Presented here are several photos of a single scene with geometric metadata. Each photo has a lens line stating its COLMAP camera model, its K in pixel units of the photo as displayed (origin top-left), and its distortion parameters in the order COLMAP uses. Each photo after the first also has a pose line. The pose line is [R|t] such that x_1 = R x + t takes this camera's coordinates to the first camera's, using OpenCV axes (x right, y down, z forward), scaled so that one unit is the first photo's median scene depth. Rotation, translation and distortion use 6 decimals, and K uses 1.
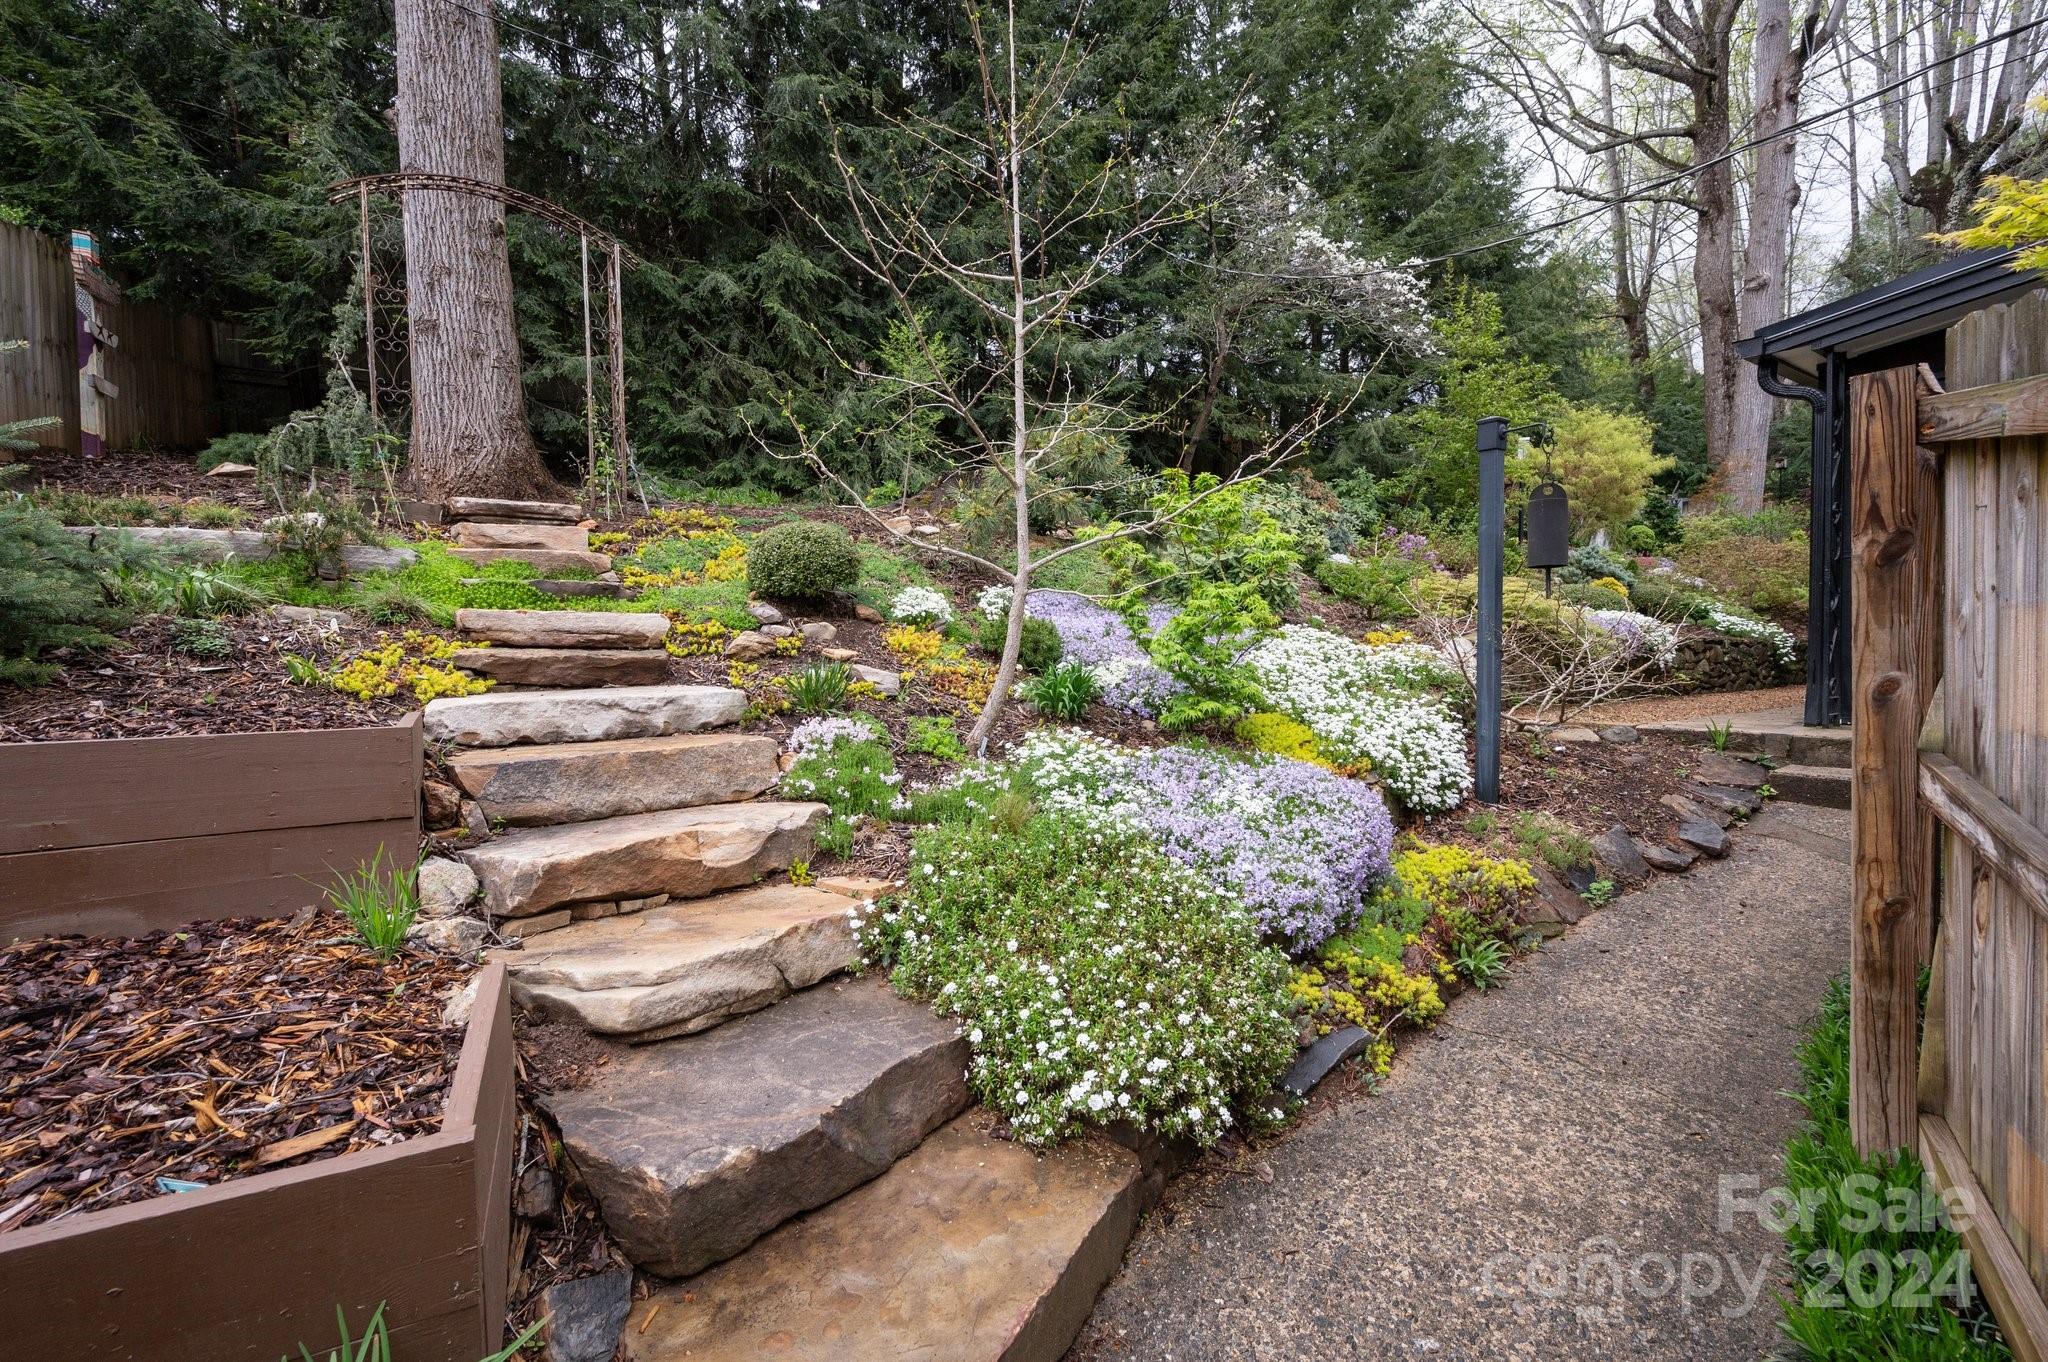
lens RADIAL K [[828.1, 0, 1018.9], [0, 828.1, 676.6], [0, 0, 1]] dist [0.001682, 0.000045]
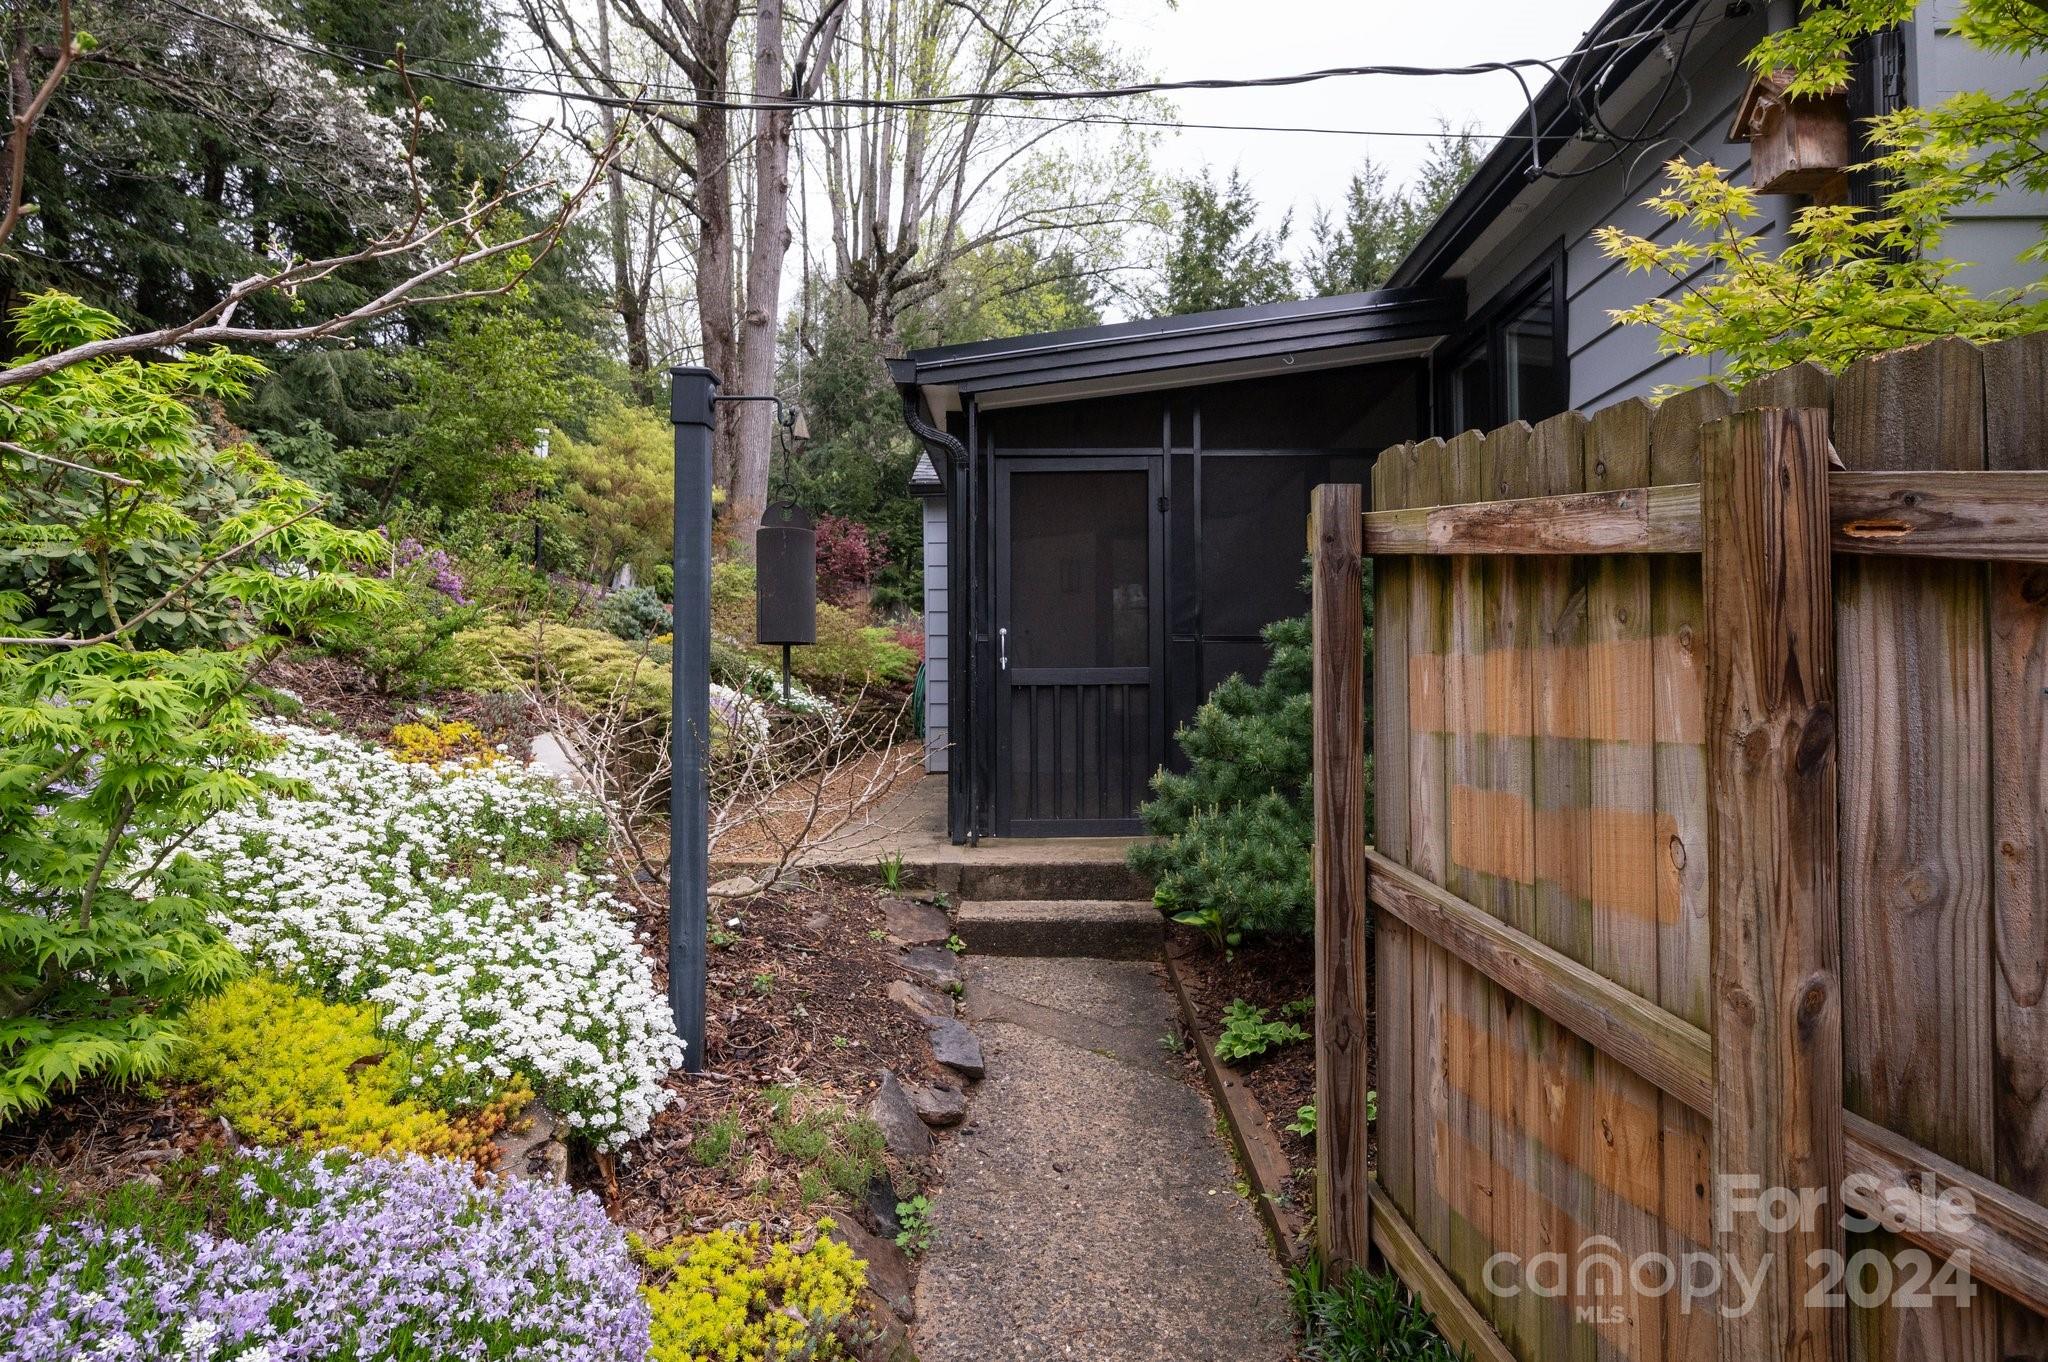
lens RADIAL K [[1136.0, 0, 1021.8], [0, 1136.0, 687.6], [0, 0, 1]] dist [0.001575, 0.000527]
pose [[0.555956, 0.023636, 0.830876, 0.043145], [0.013913, 0.999191, -0.037734, -0.044918], [-0.831096, 0.032538, 0.555177, 0.271664]]
